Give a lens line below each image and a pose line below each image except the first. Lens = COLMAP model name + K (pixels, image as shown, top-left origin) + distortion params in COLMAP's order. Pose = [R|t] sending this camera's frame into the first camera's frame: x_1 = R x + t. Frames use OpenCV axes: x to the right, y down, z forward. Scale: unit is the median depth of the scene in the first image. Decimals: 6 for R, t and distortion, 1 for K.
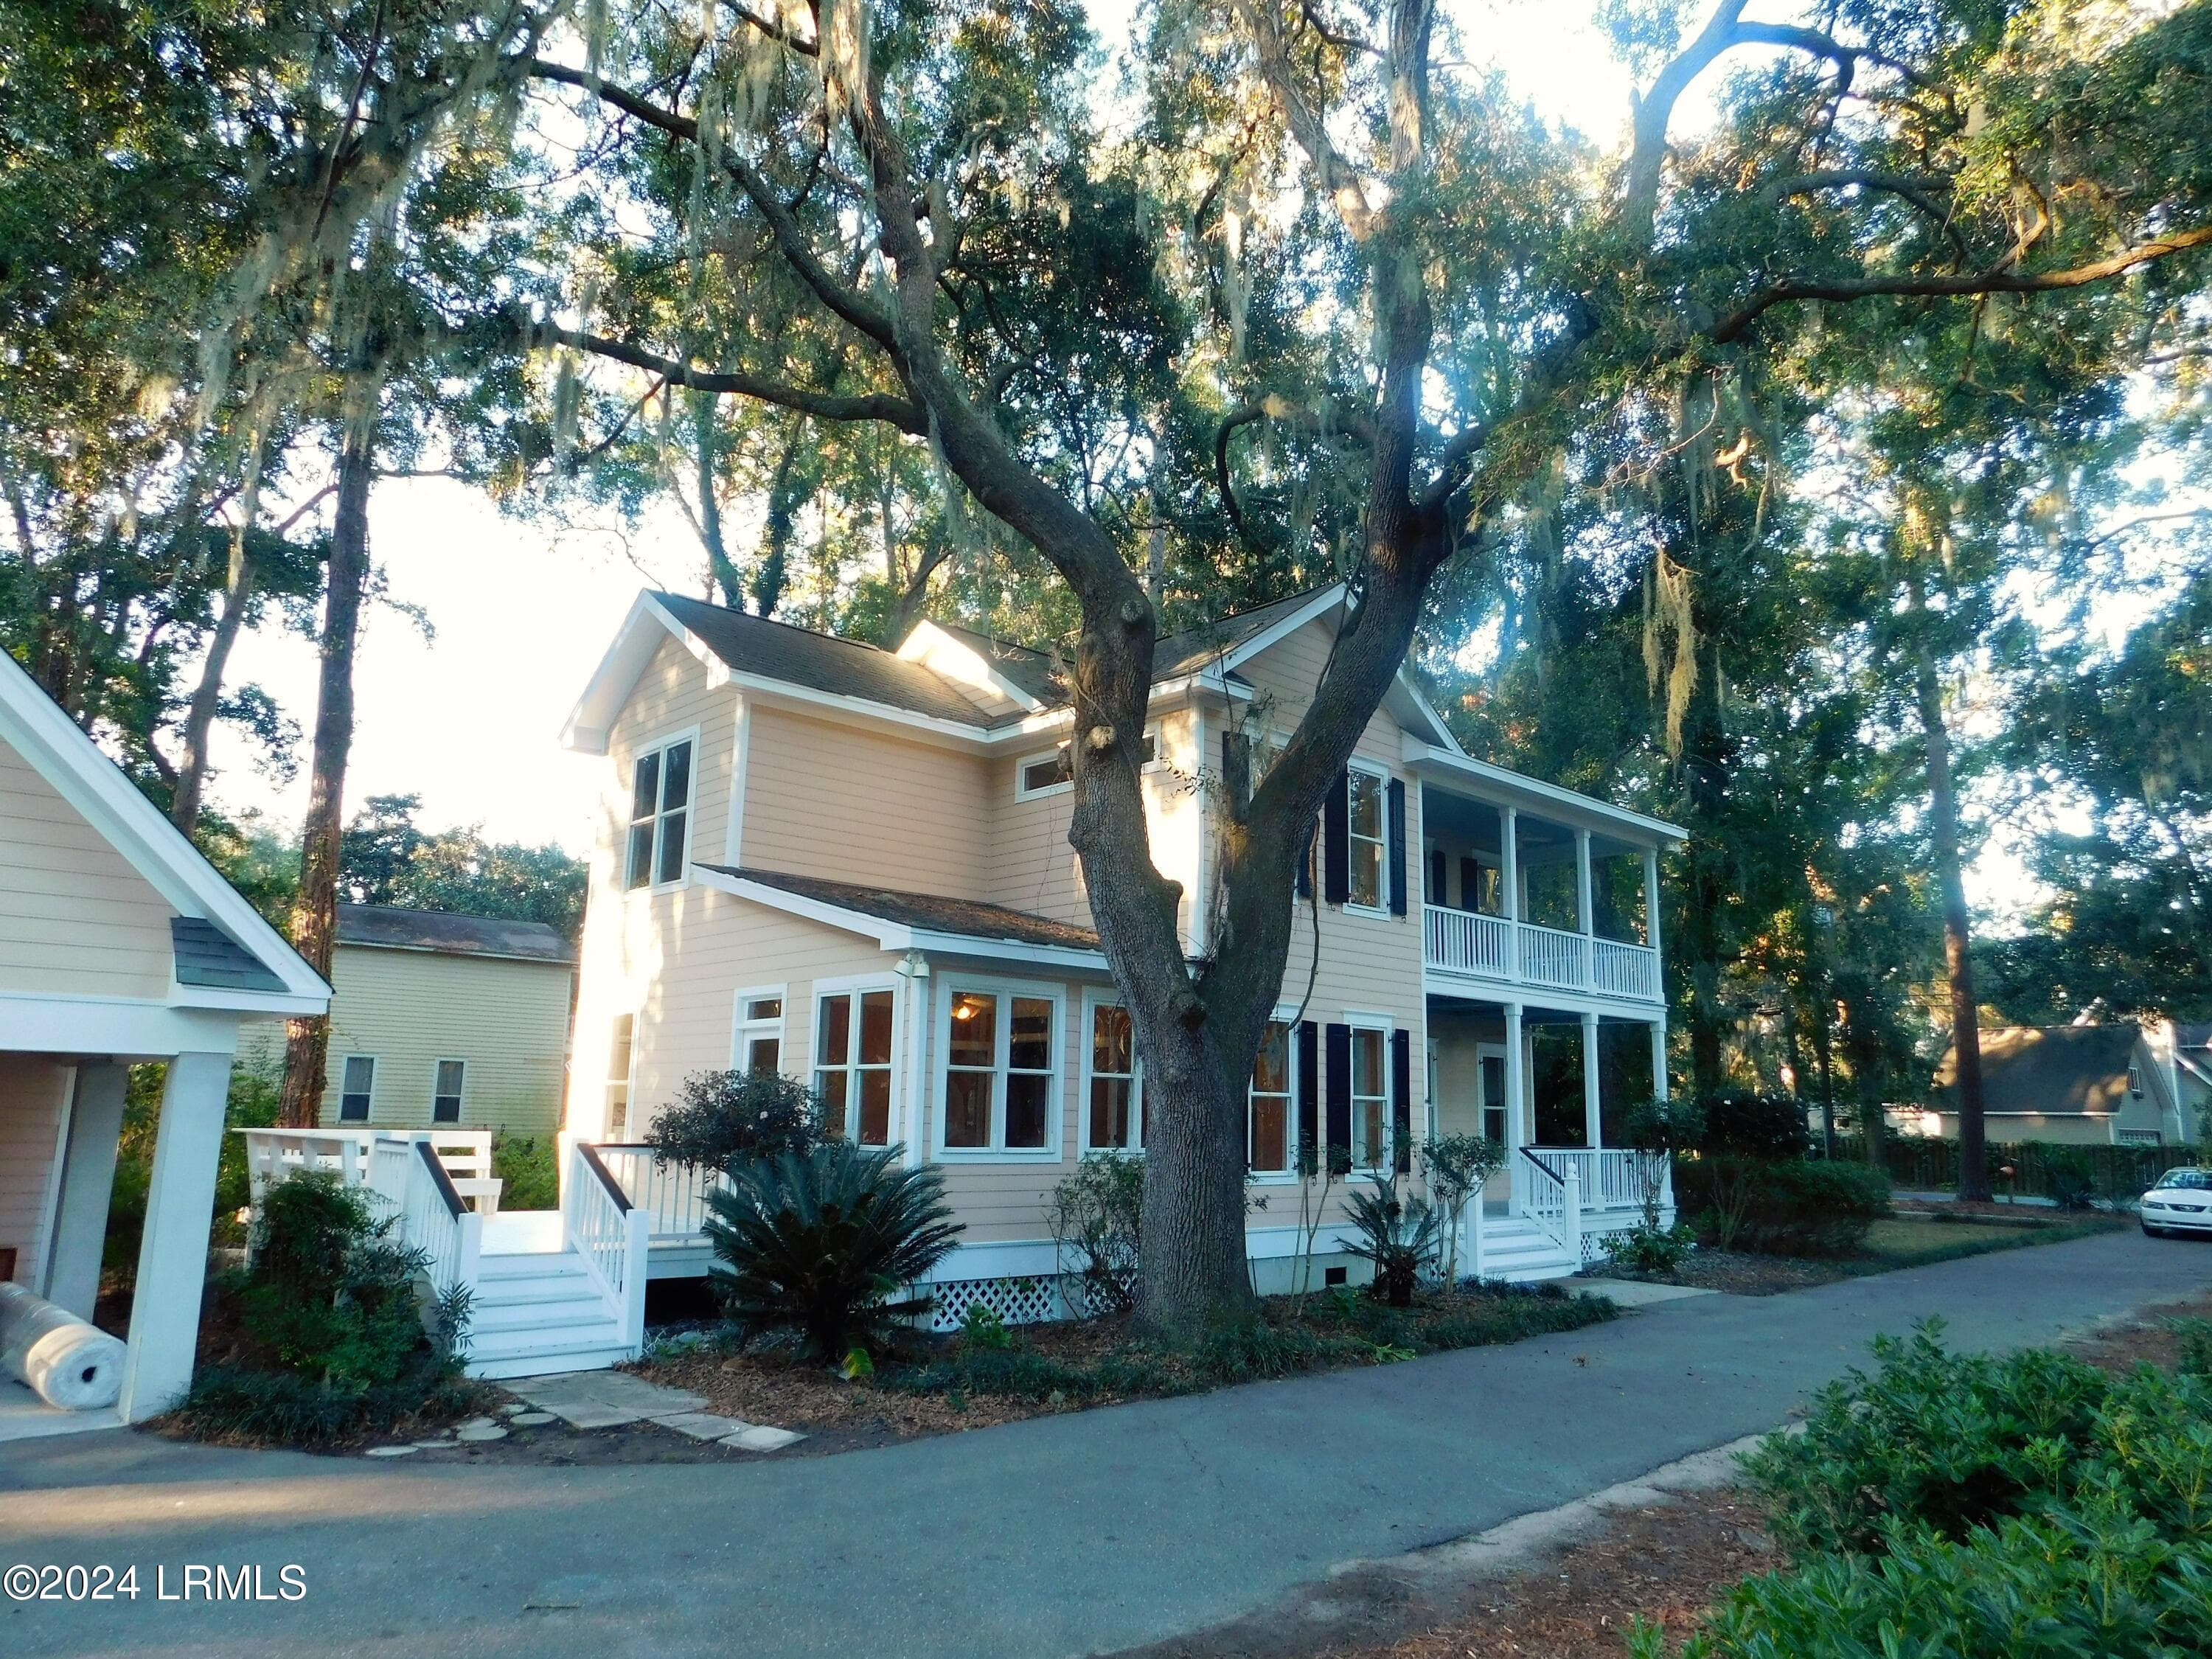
lens RADIAL K [[1460.0, 0, 1110.3], [0, 1460.0, 822.5], [0, 0, 1]] dist [-0.077483, 0.071404]
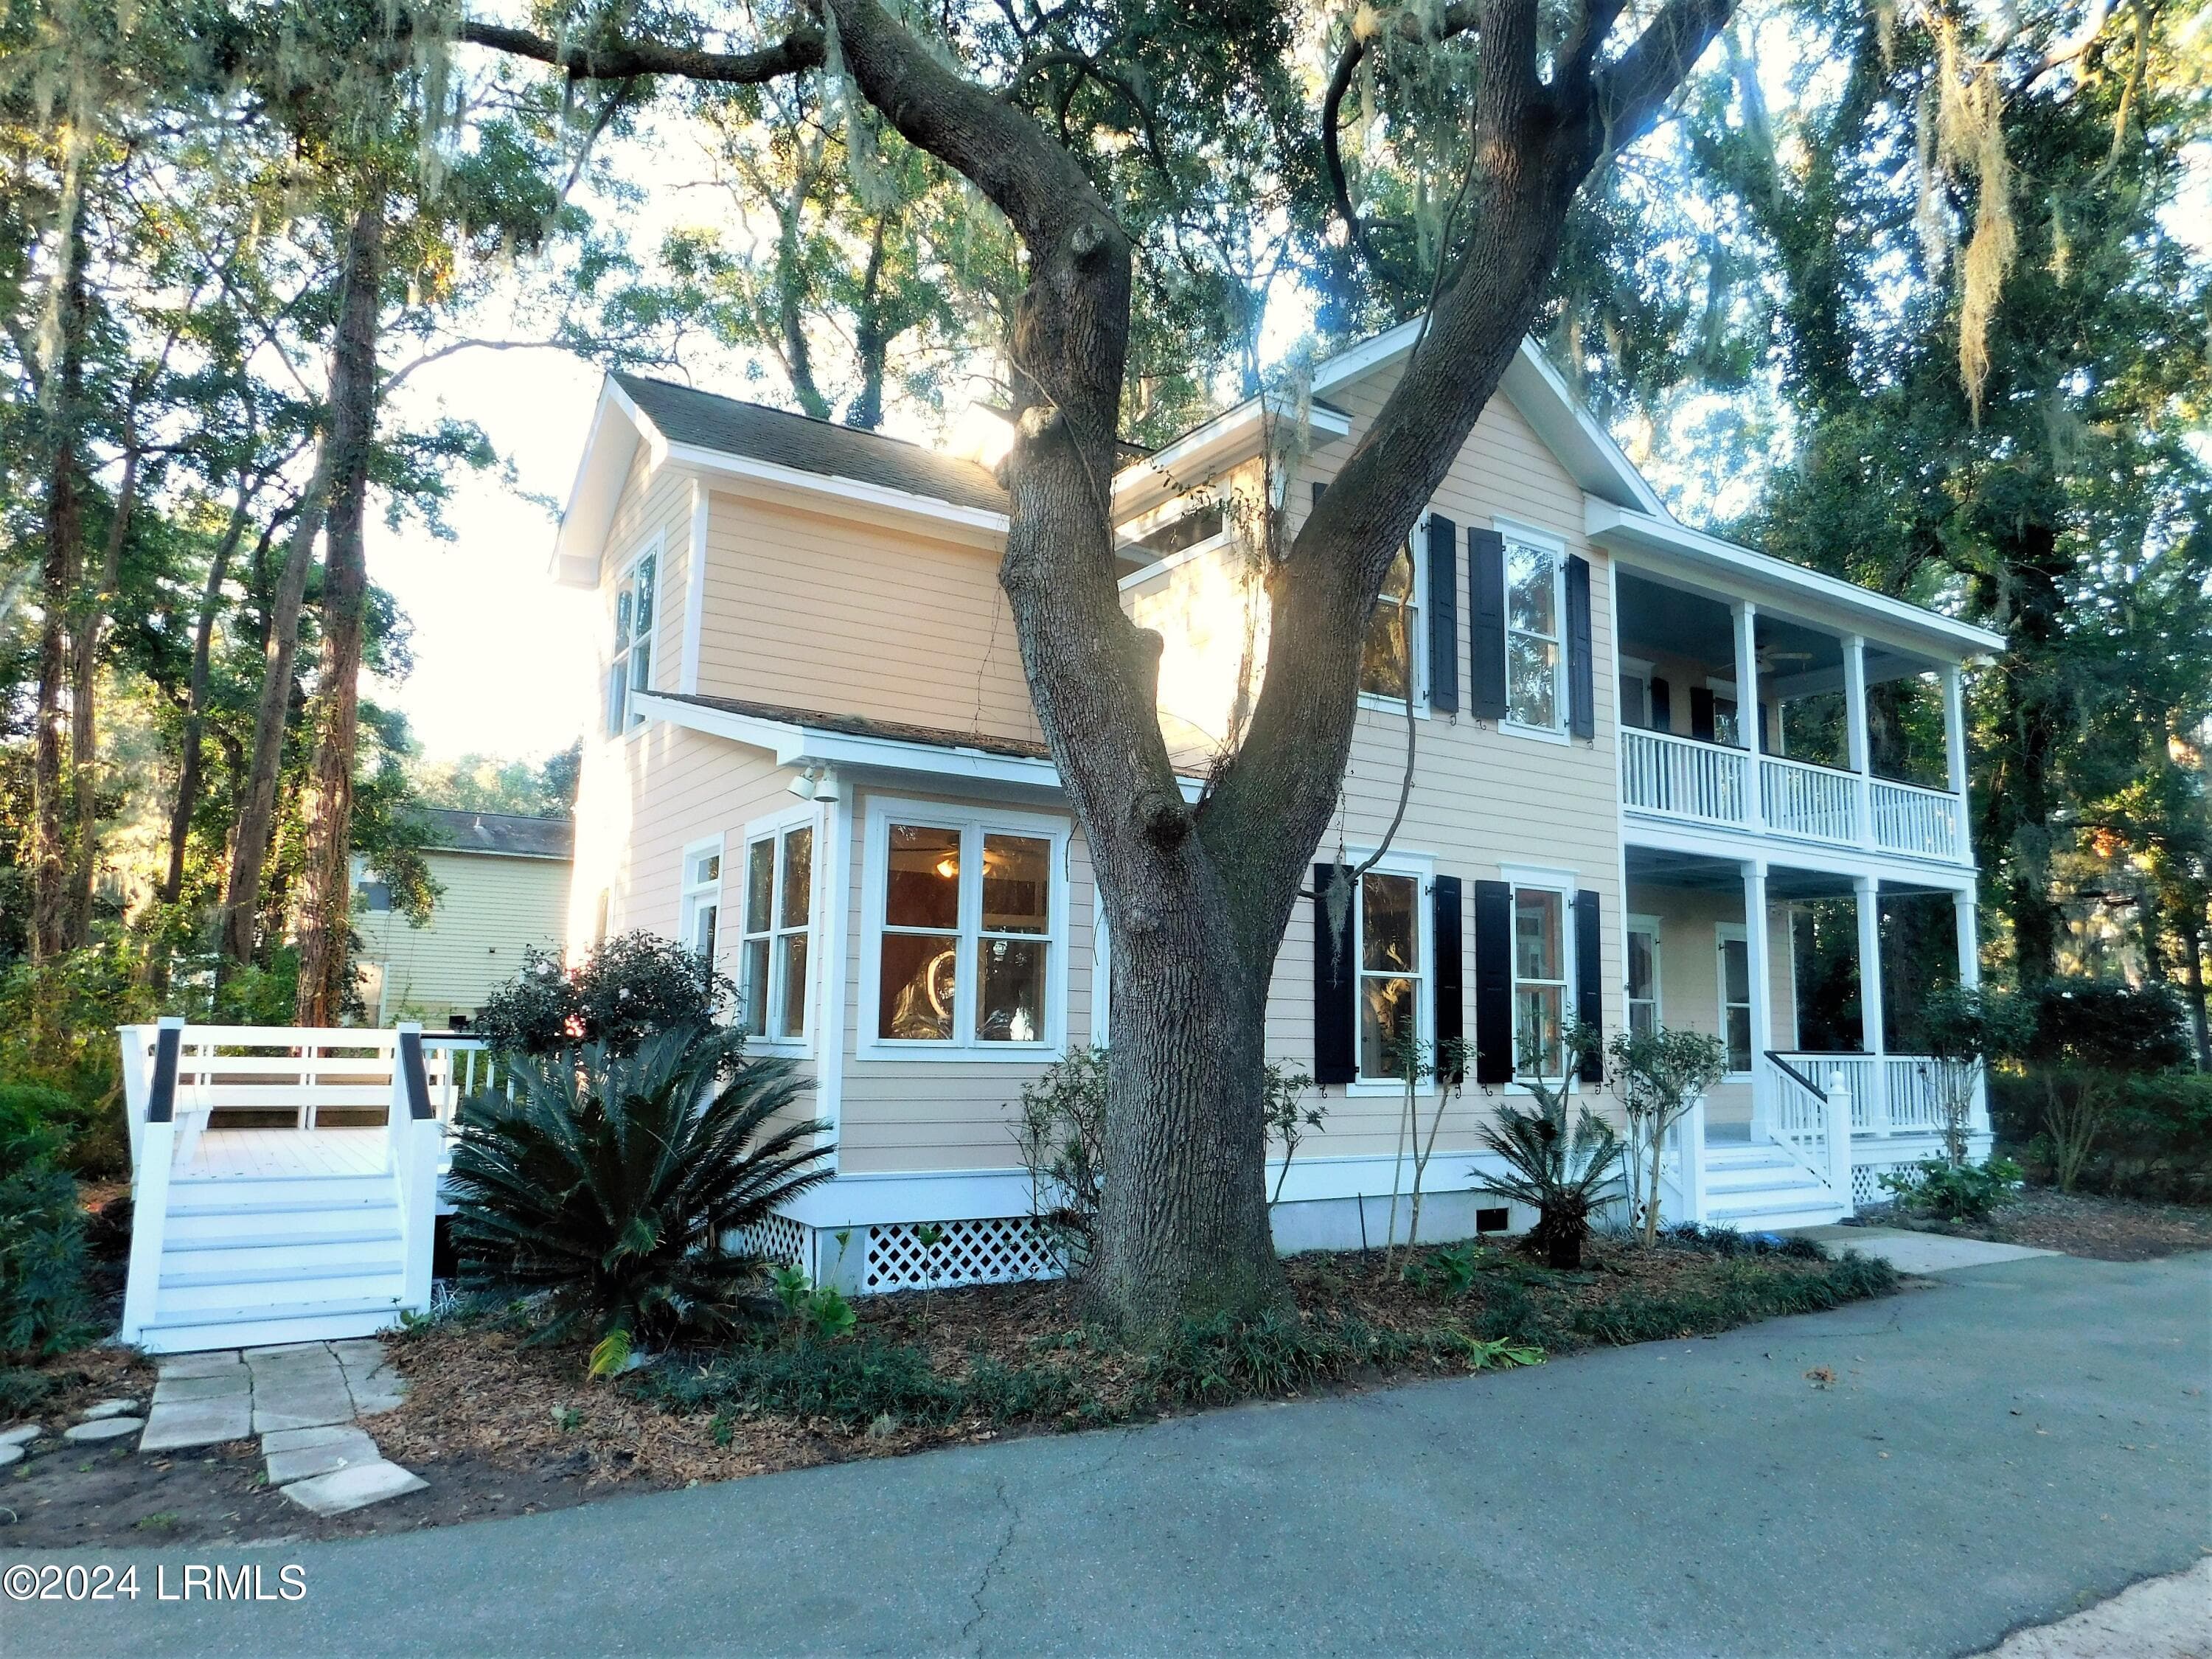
lens RADIAL K [[1460.0, 0, 1110.3], [0, 1460.0, 822.5], [0, 0, 1]] dist [-0.077483, 0.071404]
pose [[0.983353, -0.027202, -0.179659, 0.100690], [0.036524, 0.998141, 0.048787, 0.066657], [0.177998, -0.054537, 0.982518, 0.247542]]
